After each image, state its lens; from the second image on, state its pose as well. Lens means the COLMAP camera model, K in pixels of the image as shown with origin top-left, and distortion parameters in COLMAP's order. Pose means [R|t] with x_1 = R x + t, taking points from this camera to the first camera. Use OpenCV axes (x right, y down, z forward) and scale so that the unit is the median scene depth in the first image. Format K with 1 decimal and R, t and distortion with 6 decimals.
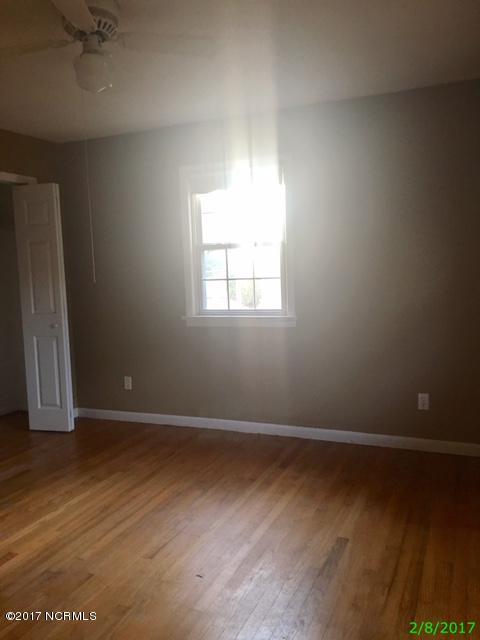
lens RADIAL K [[541.0, 0, 240.0], [0, 541.0, 320.0], [0, 0, 1]] dist [0.048622, -0.000749]
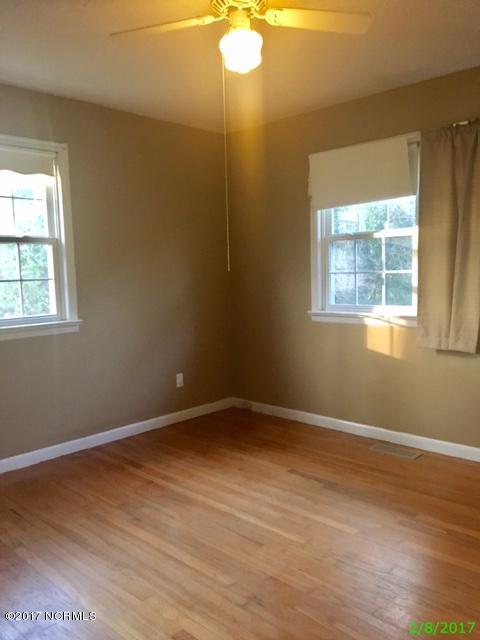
lens RADIAL K [[541.0, 0, 240.0], [0, 541.0, 320.0], [0, 0, 1]] dist [0.048622, -0.000749]
pose [[0.338262, -0.060728, 0.939090, -0.841460], [0.102159, 0.994388, 0.027506, -0.005673], [-0.935490, 0.086633, 0.342568, 0.506121]]
